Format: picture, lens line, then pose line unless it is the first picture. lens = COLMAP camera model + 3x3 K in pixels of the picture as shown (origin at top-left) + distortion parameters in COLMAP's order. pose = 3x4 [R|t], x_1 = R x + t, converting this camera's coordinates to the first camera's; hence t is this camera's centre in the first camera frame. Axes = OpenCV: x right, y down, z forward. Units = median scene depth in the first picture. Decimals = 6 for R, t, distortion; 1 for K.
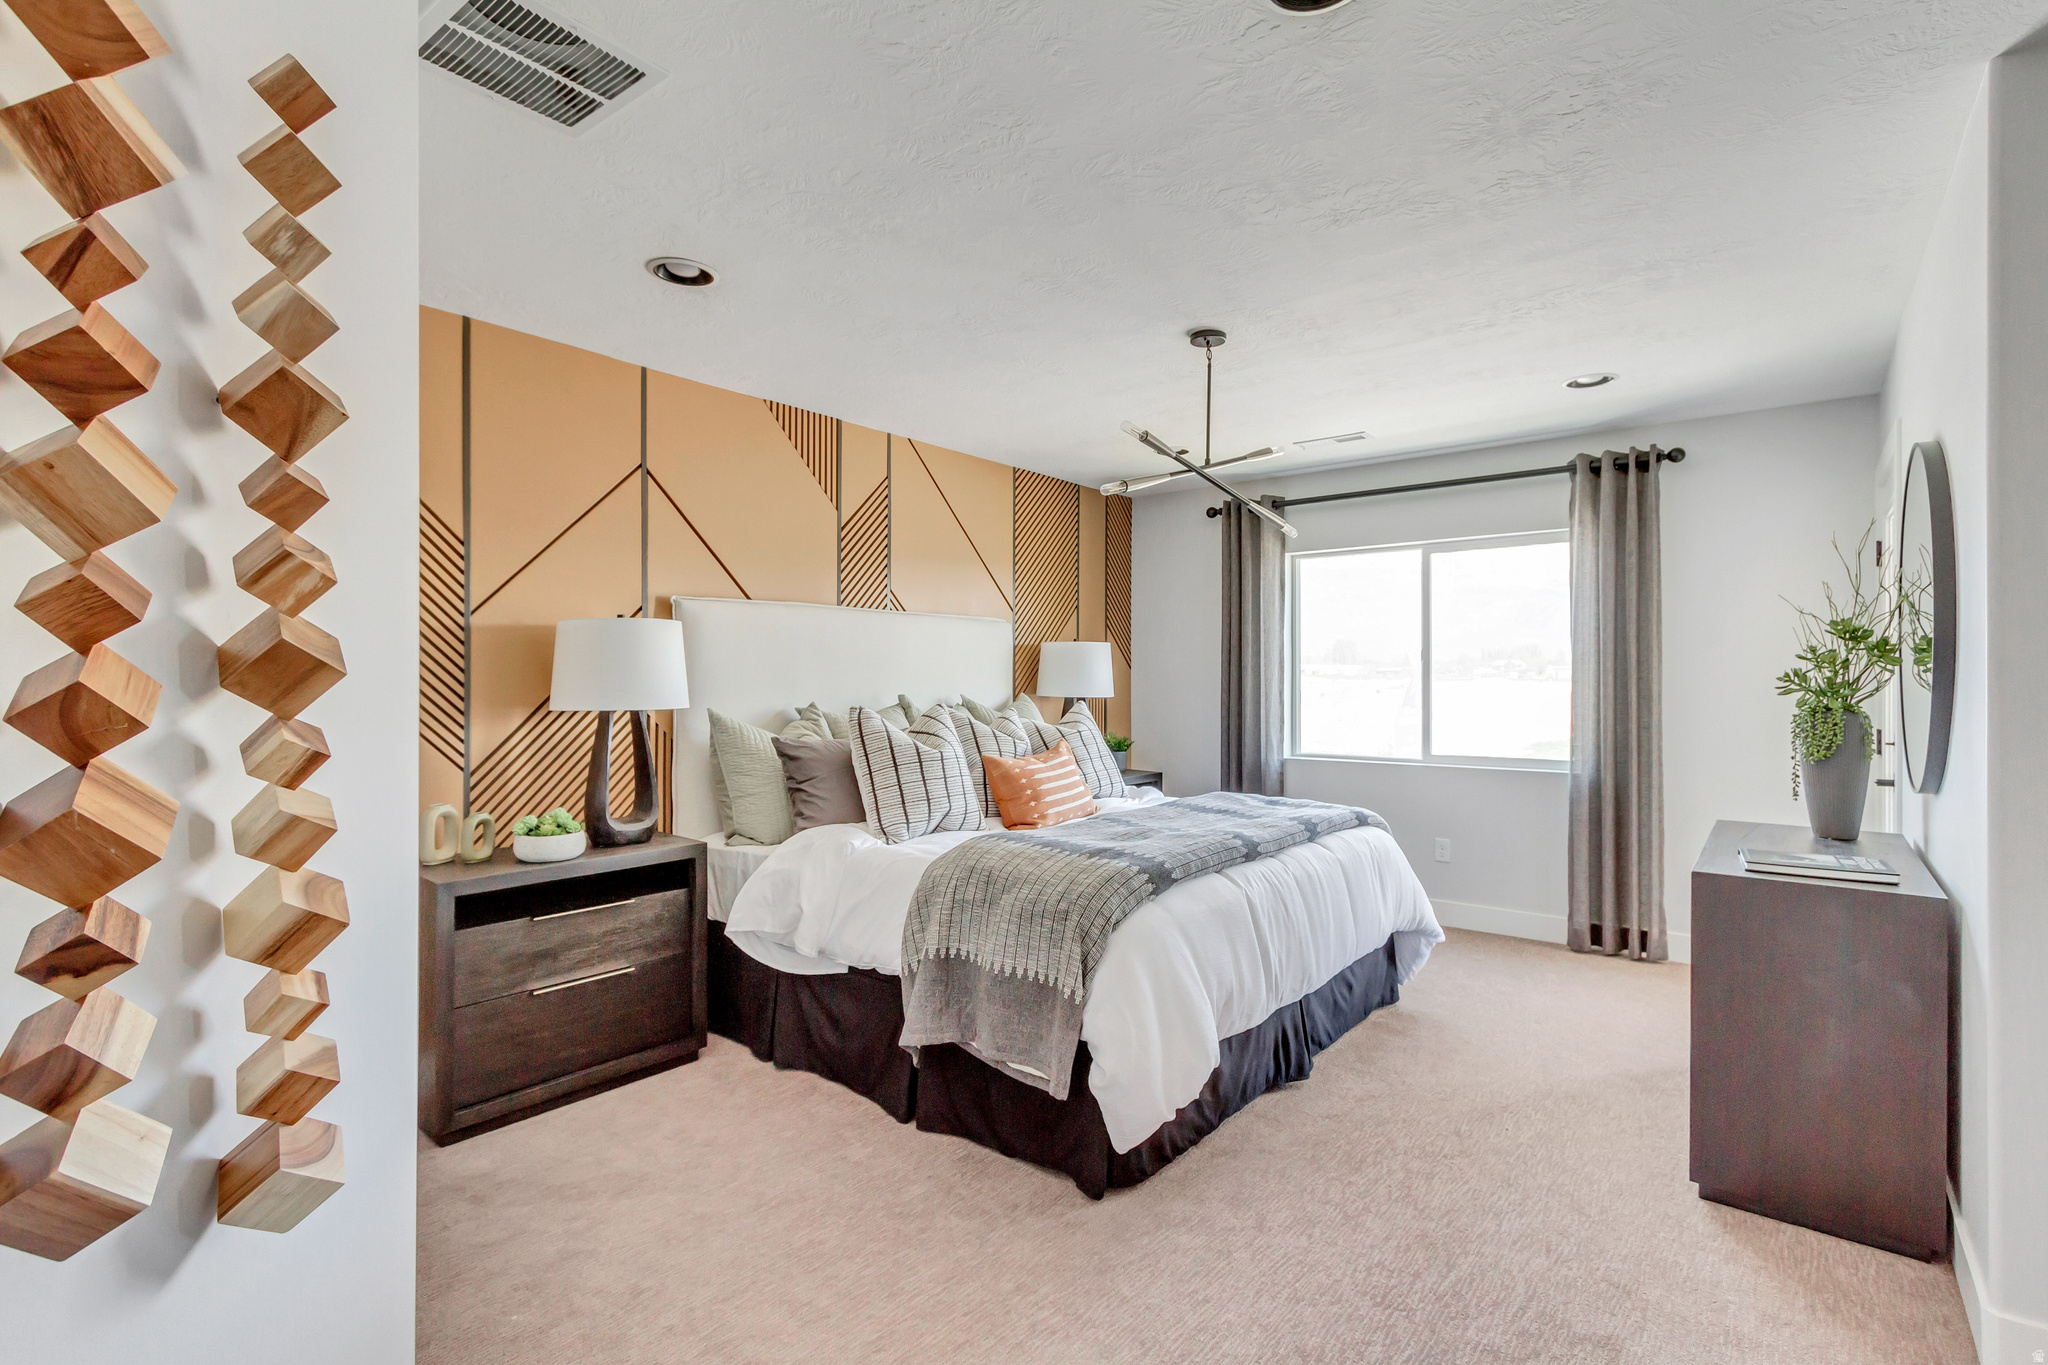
lens RADIAL K [[953.3, 0, 1020.1], [0, 953.3, 674.5], [0, 0, 1]] dist [0.005355, 0.000511]
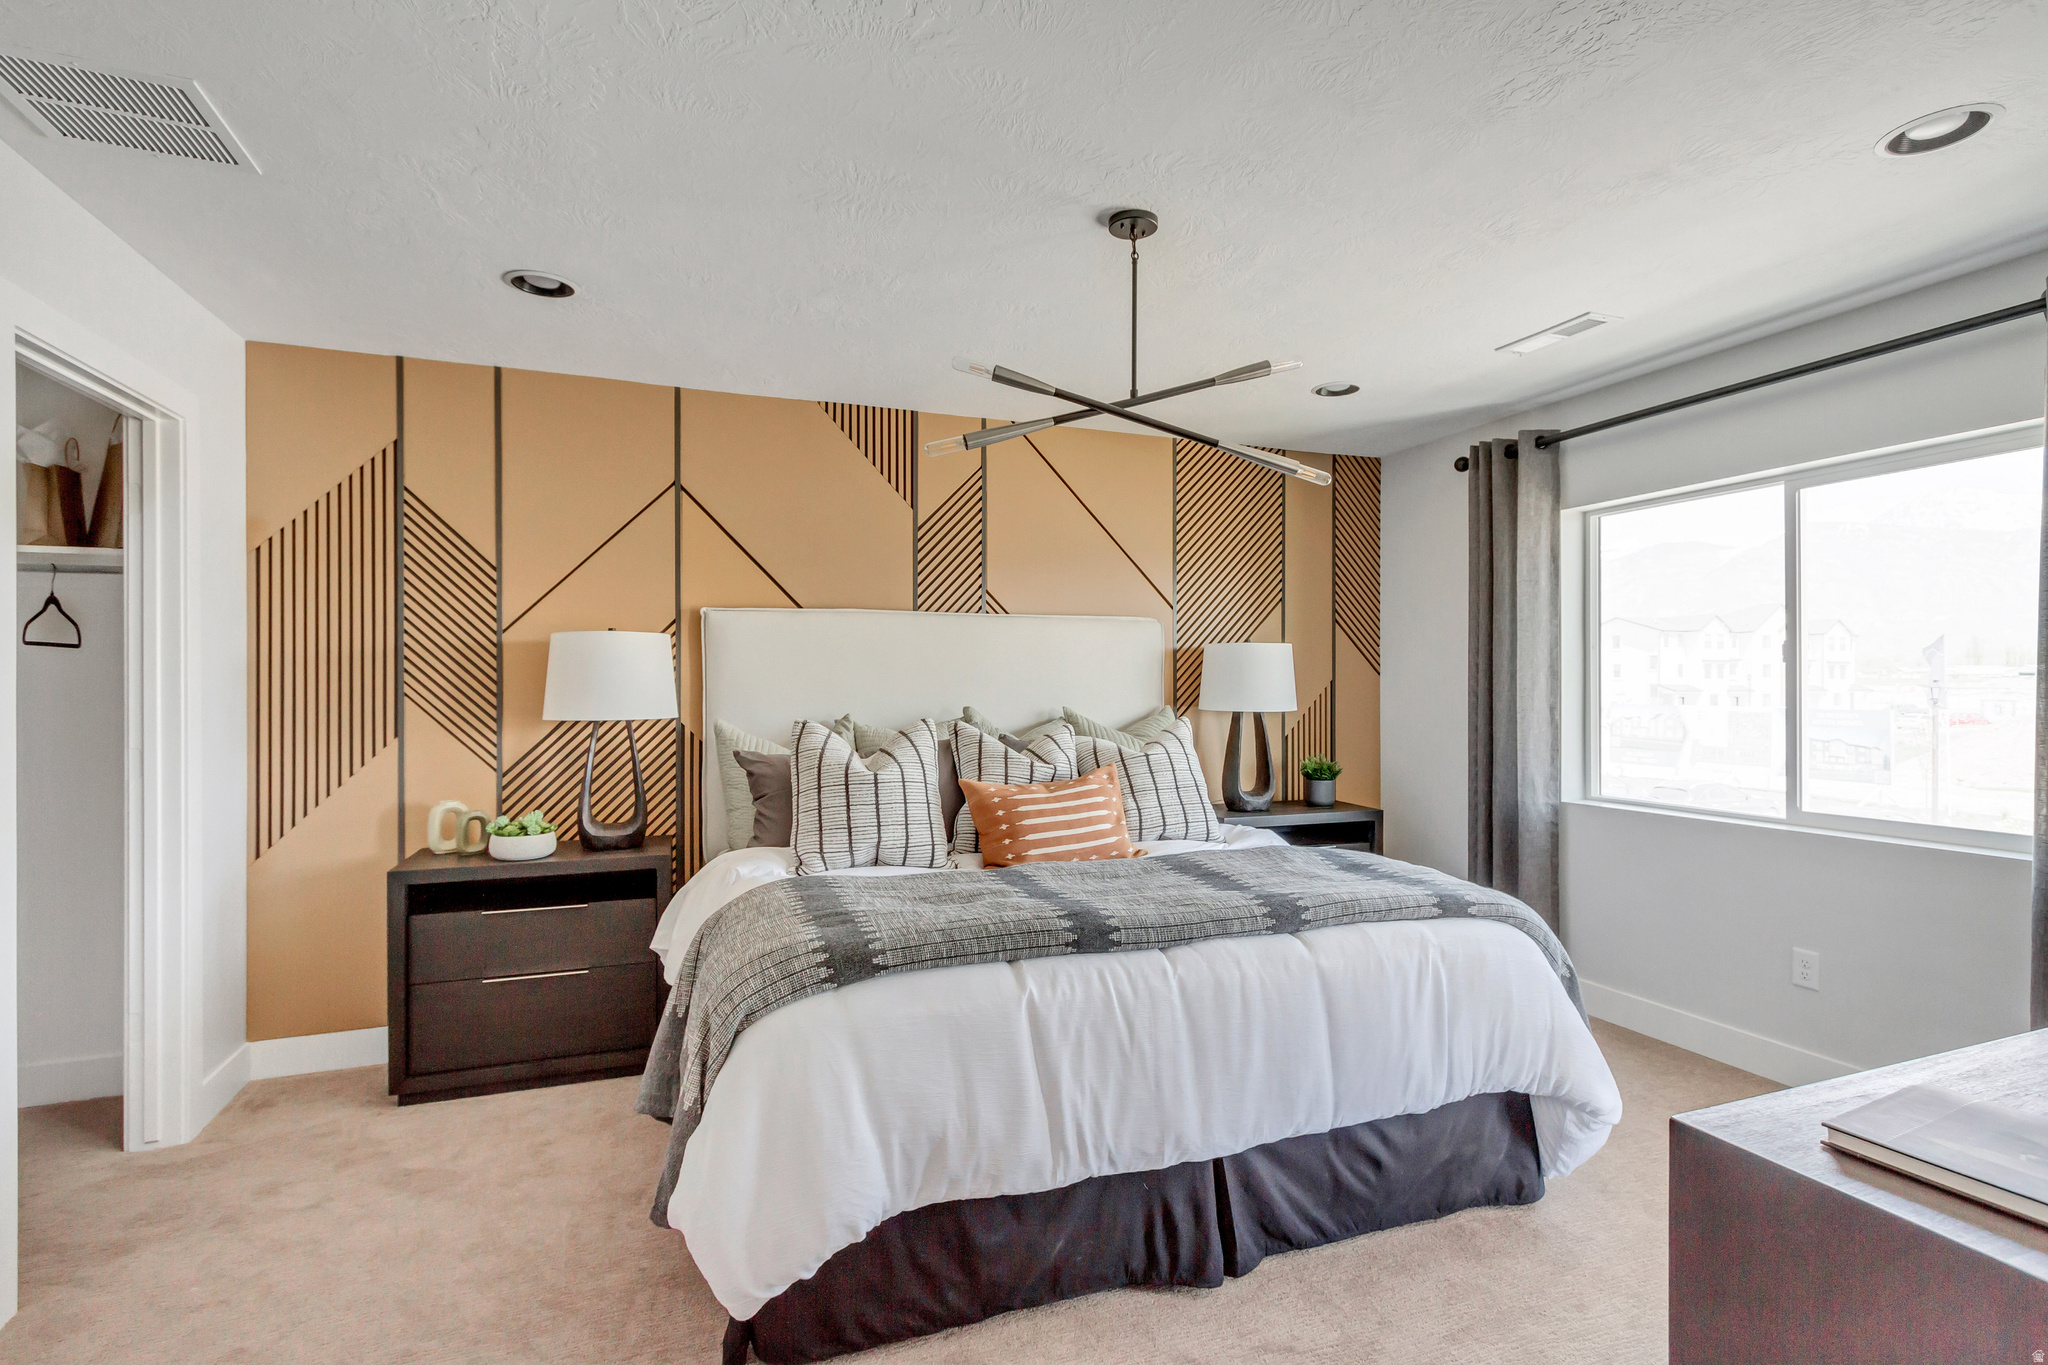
lens RADIAL K [[953.3, 0, 1007.9], [0, 953.3, 678.9], [0, 0, 1]] dist [0.005355, 0.000511]
pose [[0.863441, -0.003130, -0.504441, 0.419971], [0.002460, 0.999995, -0.001993, -0.003752], [0.504445, 0.000480, 0.863444, 0.279456]]
